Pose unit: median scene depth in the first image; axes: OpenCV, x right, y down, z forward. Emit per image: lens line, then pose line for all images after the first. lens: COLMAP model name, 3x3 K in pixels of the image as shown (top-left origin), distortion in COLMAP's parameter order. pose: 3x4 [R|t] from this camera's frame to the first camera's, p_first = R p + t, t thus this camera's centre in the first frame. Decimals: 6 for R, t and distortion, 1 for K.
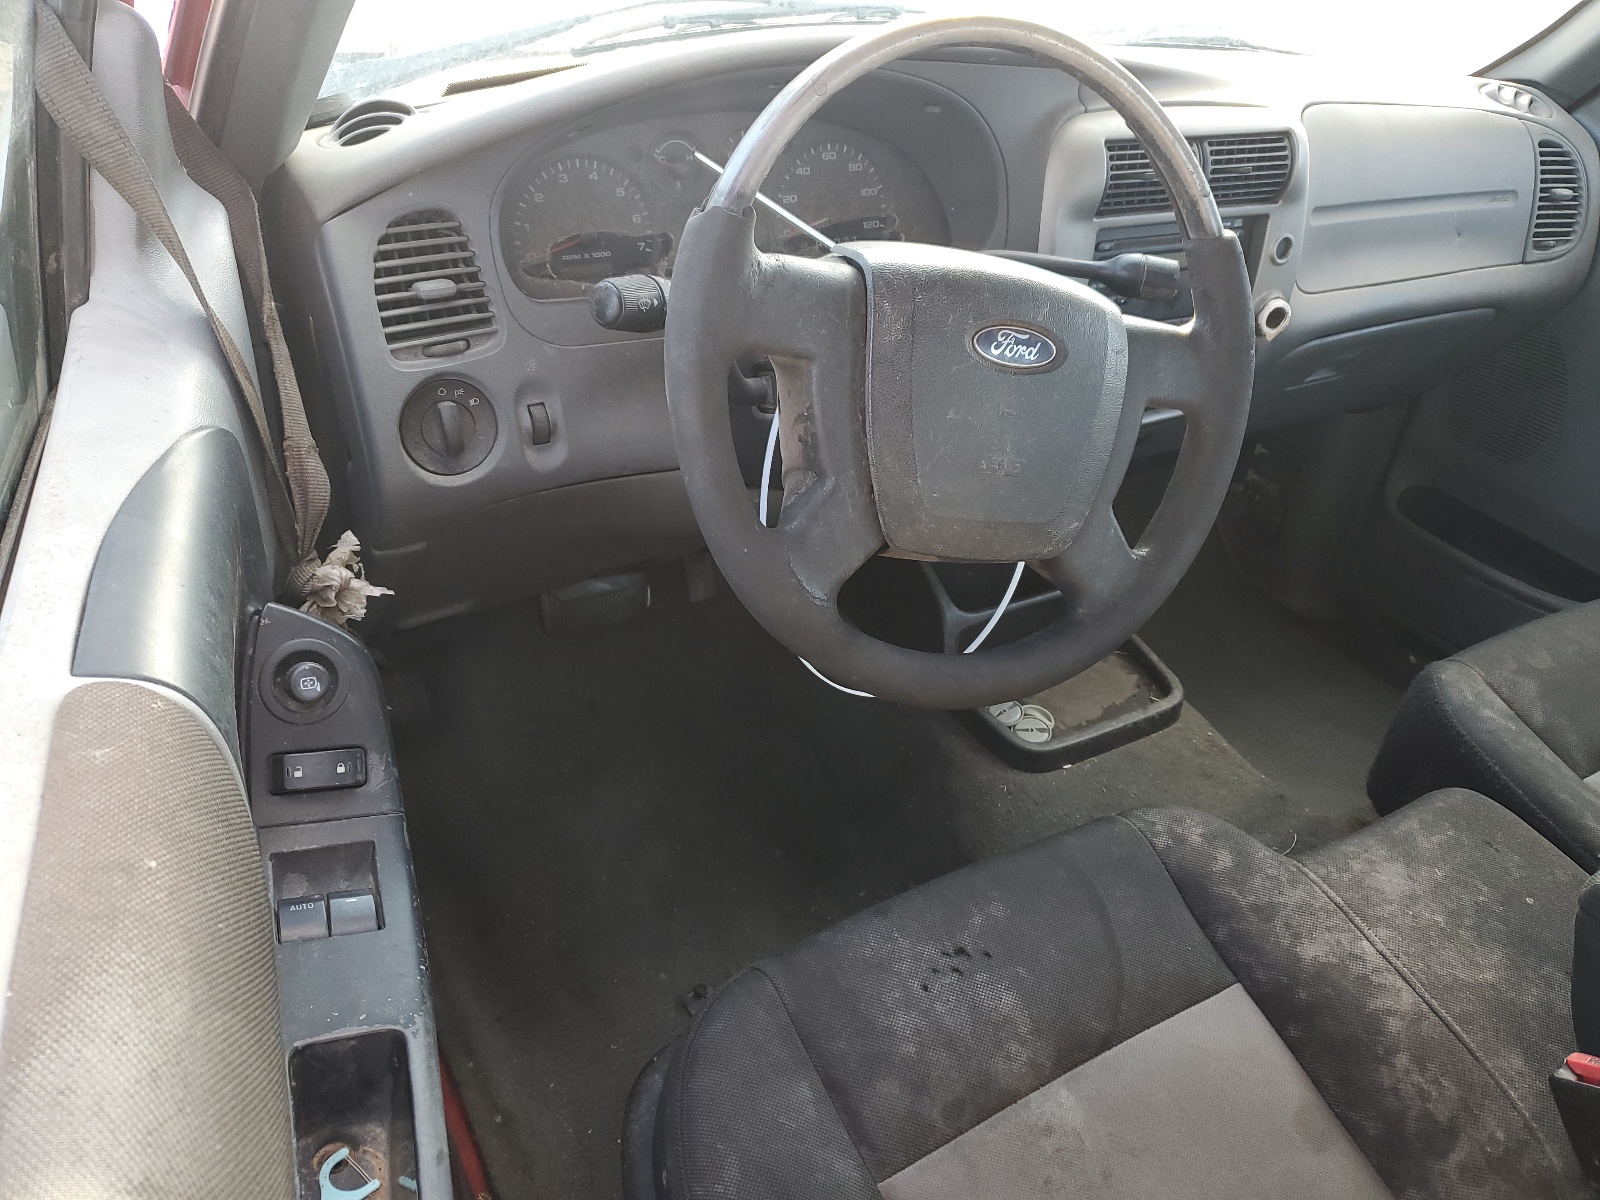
lens RADIAL K [[1222.2, 0, 800.0], [0, 1222.2, 600.0], [0, 0, 1]] dist [0.005387, 0.011783]
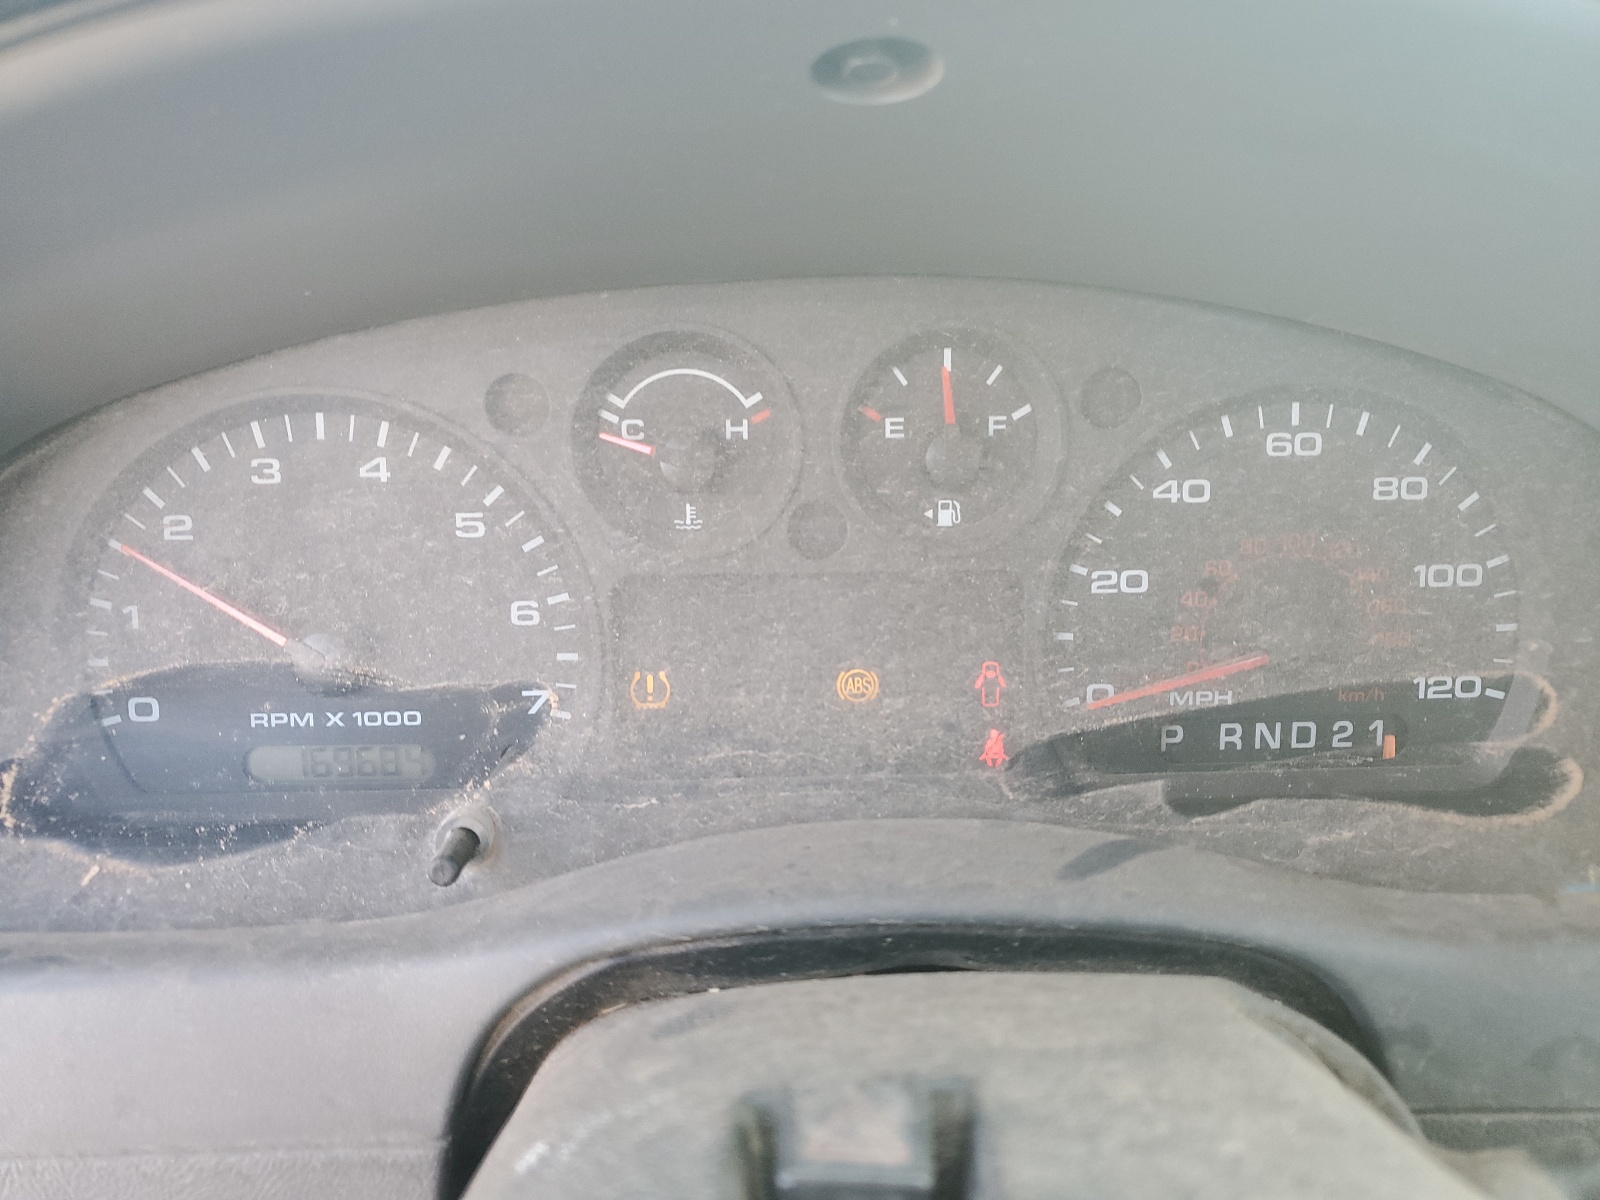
lens RADIAL K [[1222.2, 0, 800.0], [0, 1222.2, 600.0], [0, 0, 1]] dist [0.005387, 0.011783]
pose [[0.877718, 0.095407, -0.469584, 0.064349], [-0.202128, 0.962242, -0.182305, -0.277491], [0.434460, 0.254929, 0.863861, 0.781236]]
